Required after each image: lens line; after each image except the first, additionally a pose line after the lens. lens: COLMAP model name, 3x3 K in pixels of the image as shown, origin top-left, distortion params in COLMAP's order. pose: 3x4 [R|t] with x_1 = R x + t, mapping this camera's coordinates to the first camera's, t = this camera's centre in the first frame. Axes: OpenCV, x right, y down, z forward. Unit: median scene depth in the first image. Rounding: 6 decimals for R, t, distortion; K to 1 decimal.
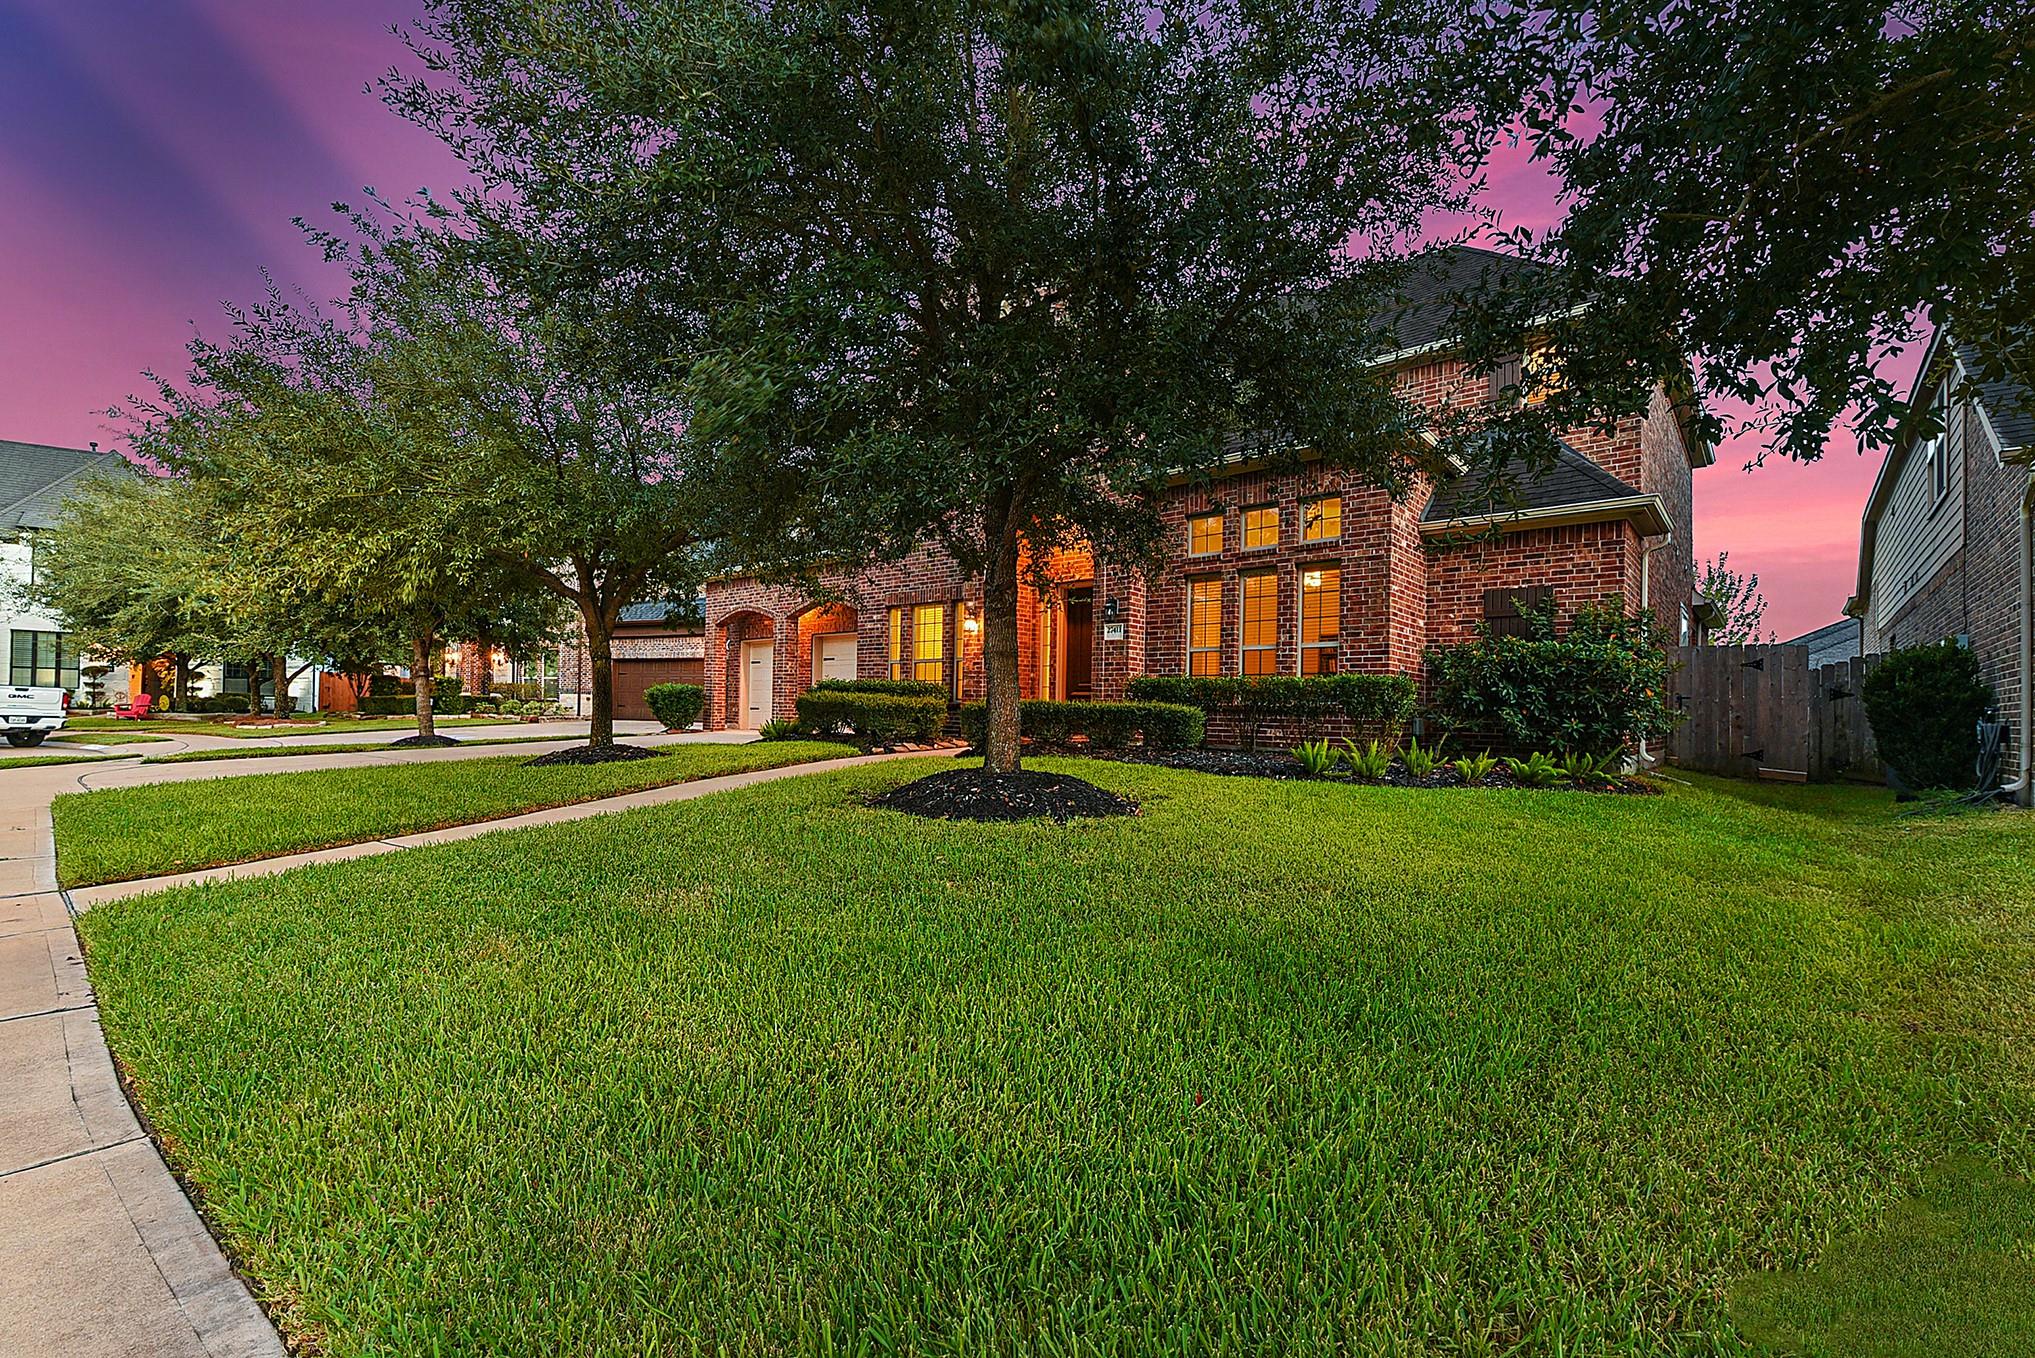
lens RADIAL K [[870.9, 0, 1033.1], [0, 870.9, 699.6], [0, 0, 1]] dist [0.017074, -0.009652]
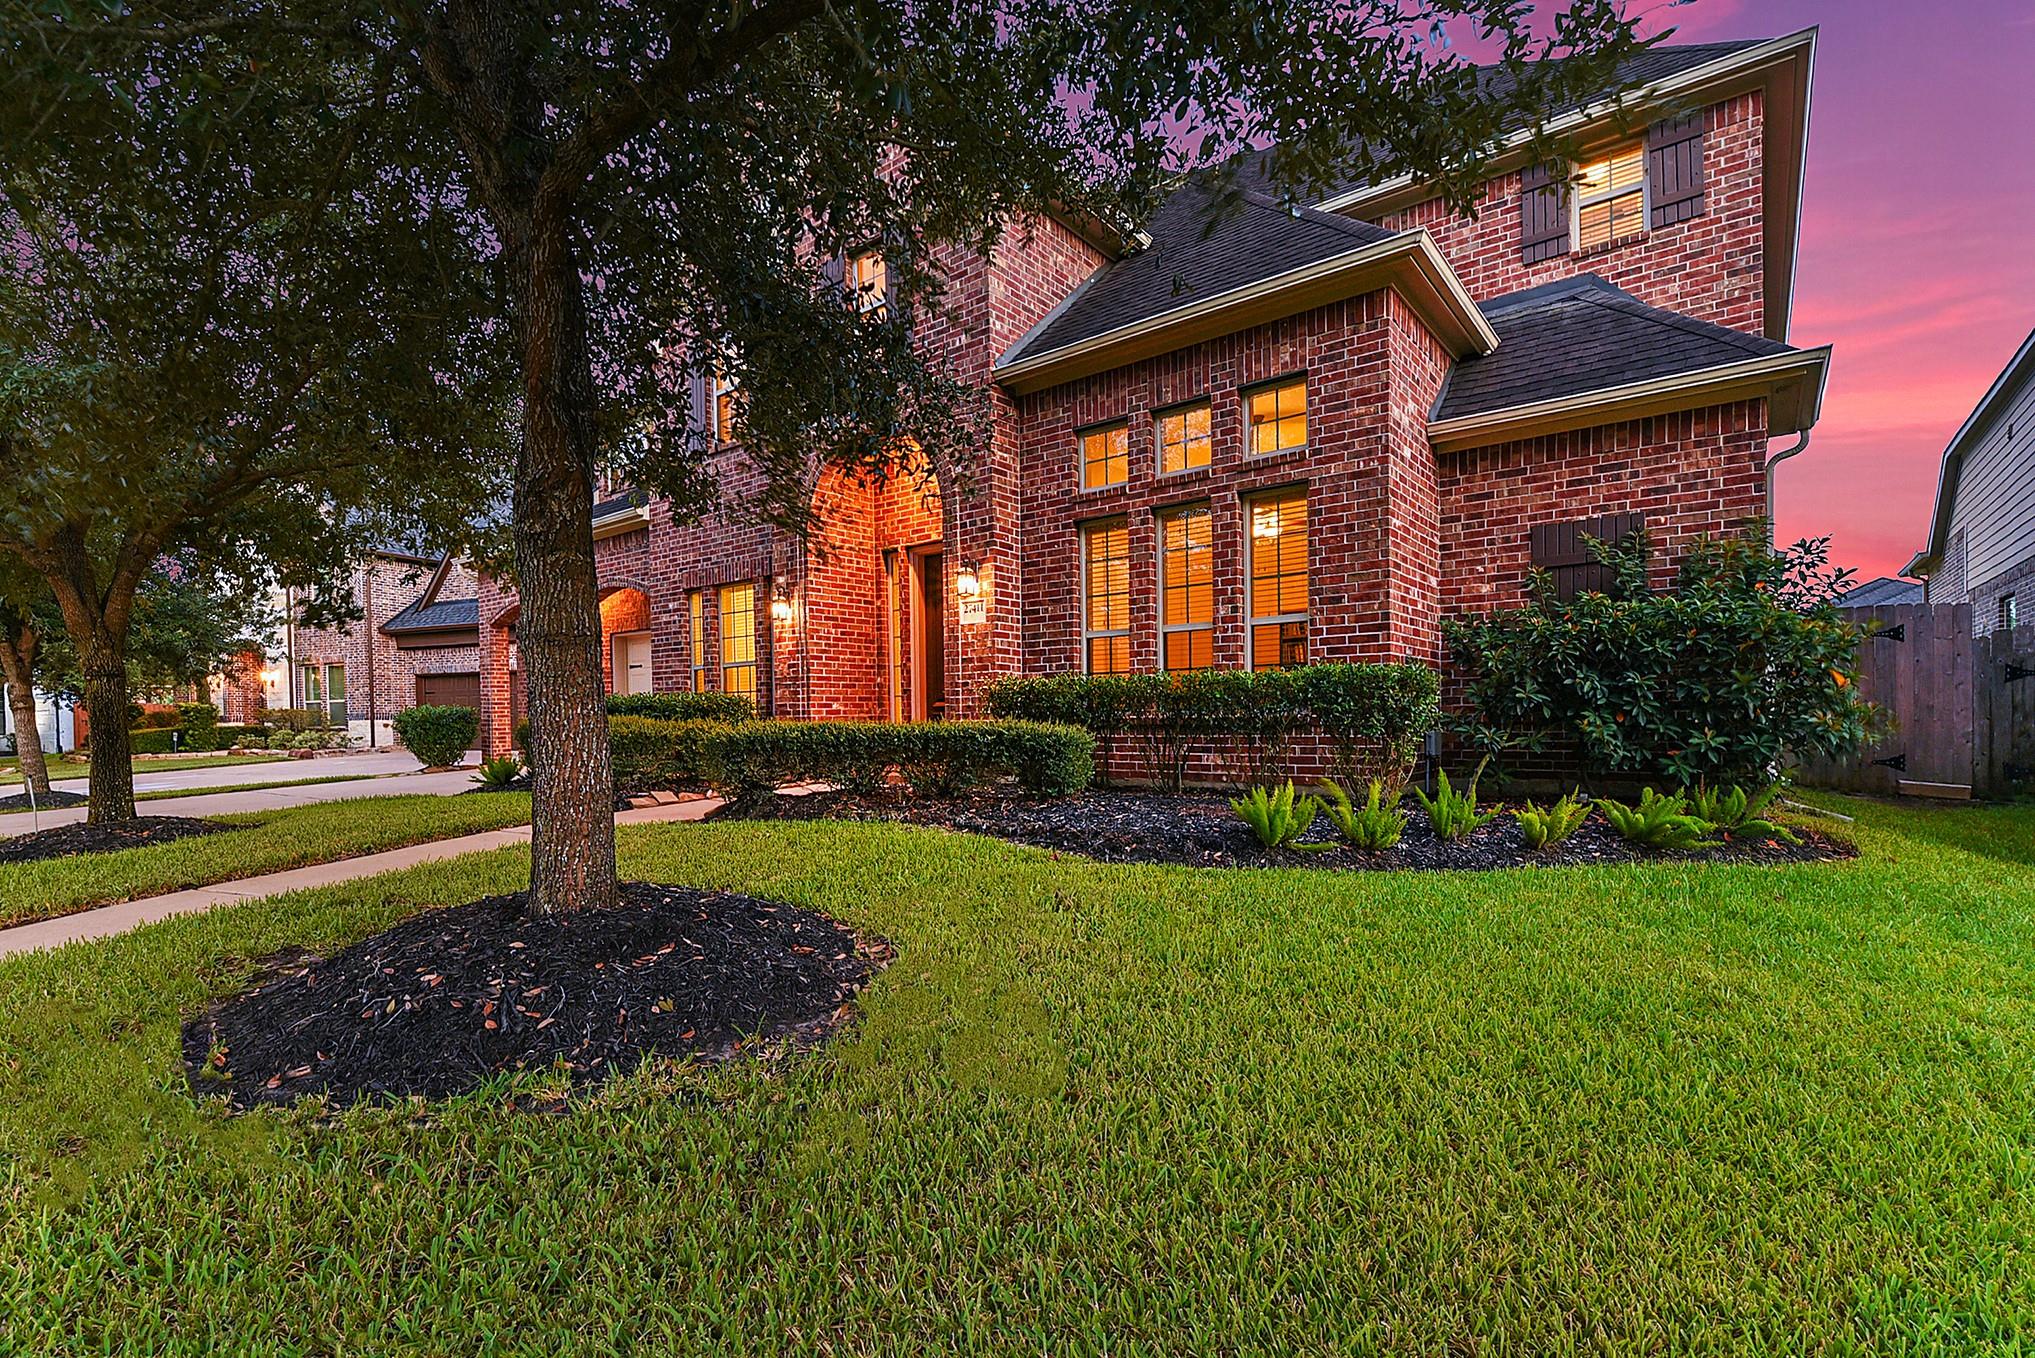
lens RADIAL K [[934.0, 0, 1020.5], [0, 934.0, 727.7], [0, 0, 1]] dist [0.000874, 0.000127]
pose [[0.998768, -0.033055, 0.037010, 0.110088], [0.032093, 0.999139, 0.026297, -0.007739], [-0.037848, -0.025076, 0.998969, 0.318869]]
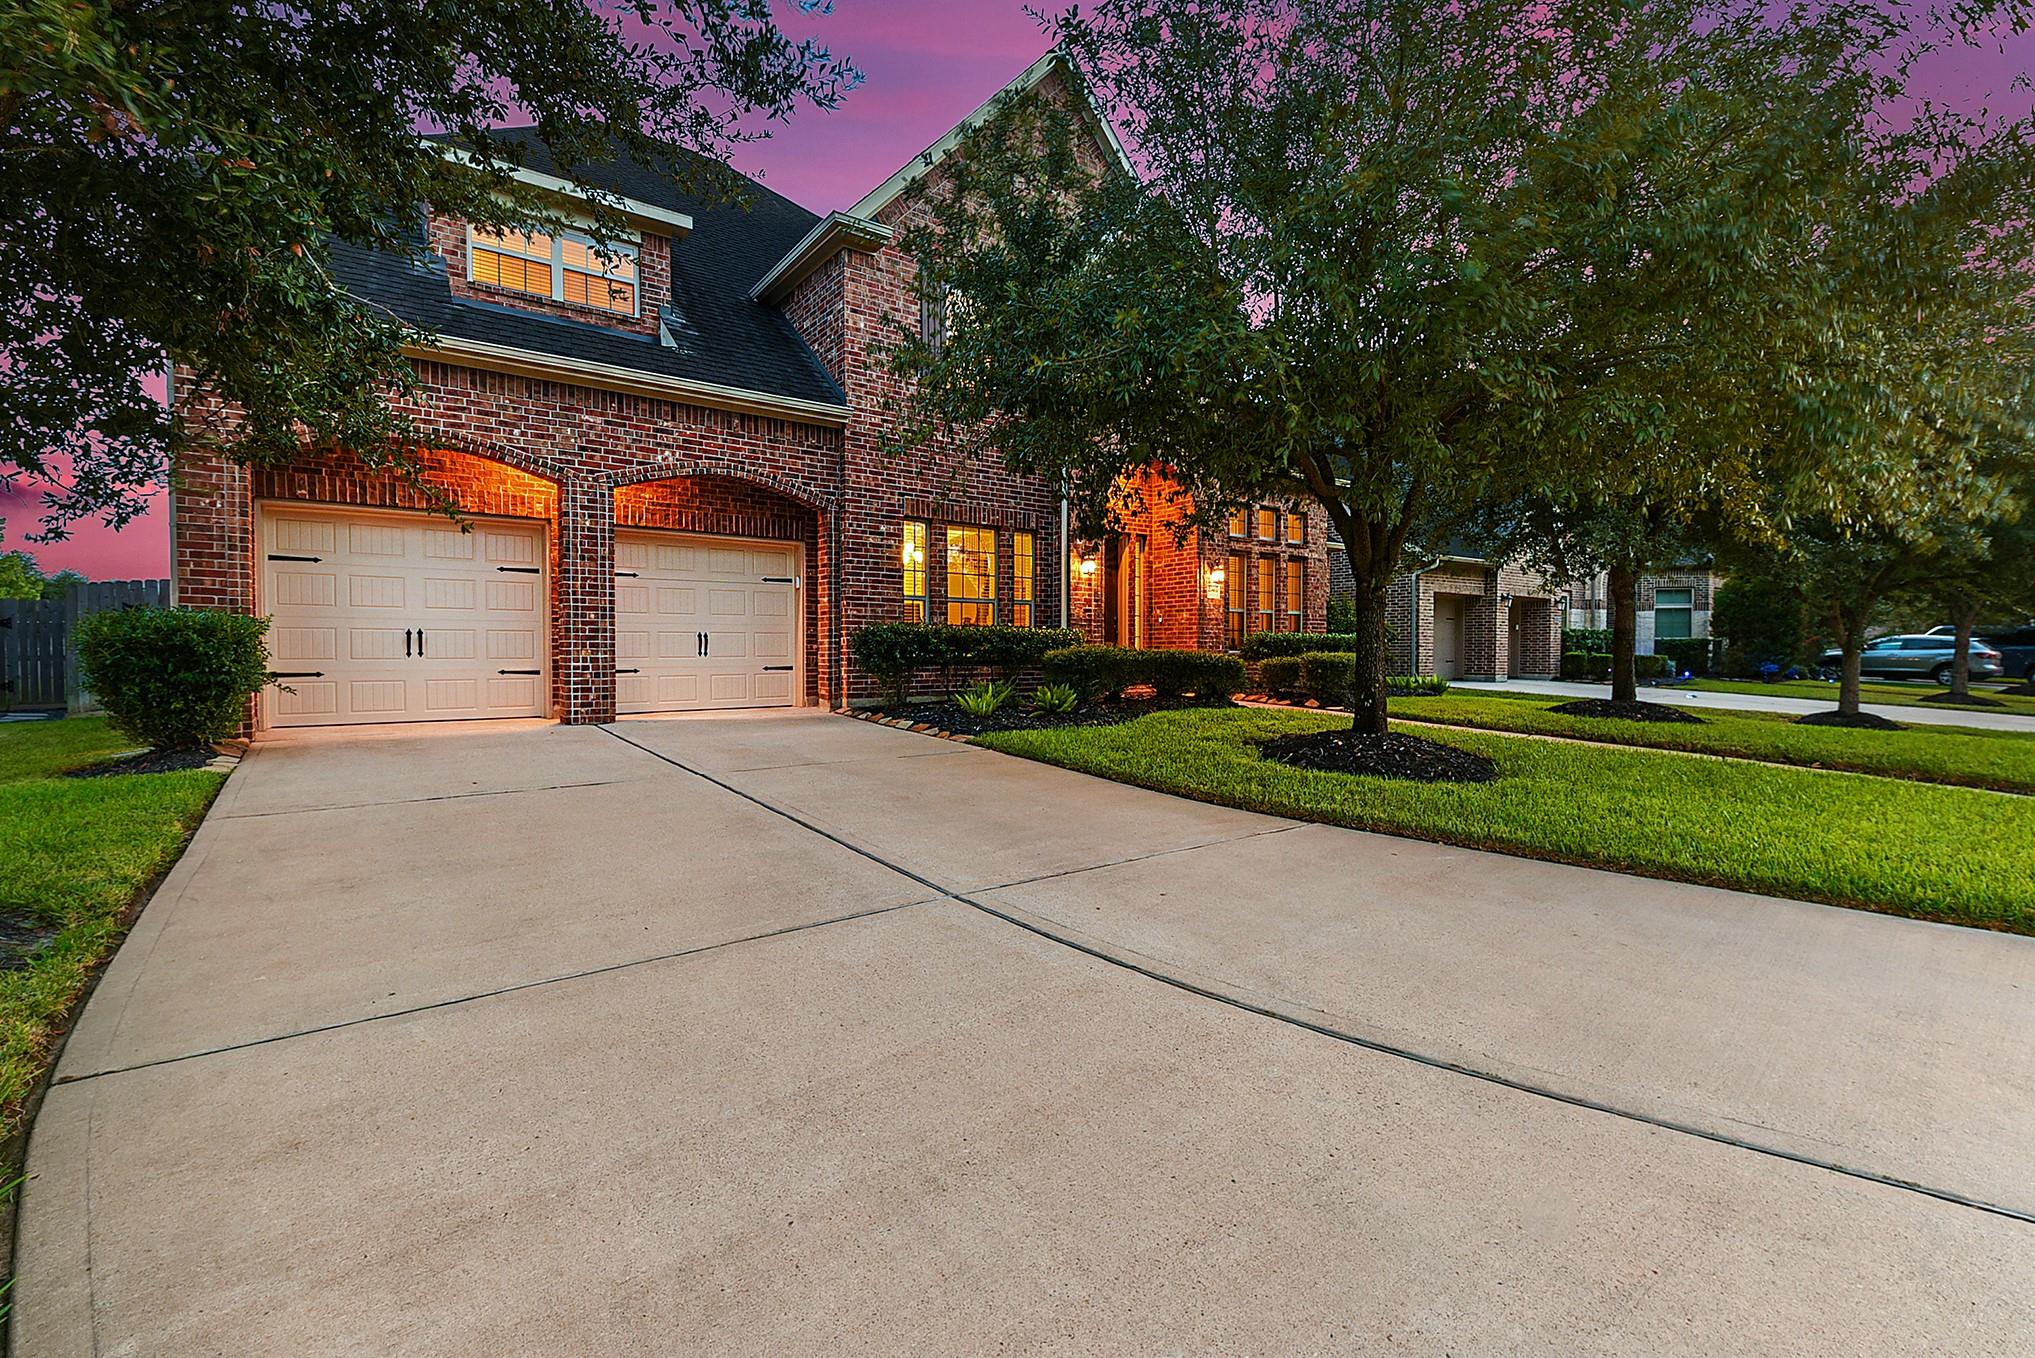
lens RADIAL K [[874.5, 0, 1027.3], [0, 874.5, 718.6], [0, 0, 1]] dist [0.016161, -0.010829]
pose [[0.202289, -0.102518, 0.973945, -1.220250], [-0.016340, 0.994014, 0.108025, -0.034265], [-0.979190, -0.037767, 0.199403, 1.106696]]
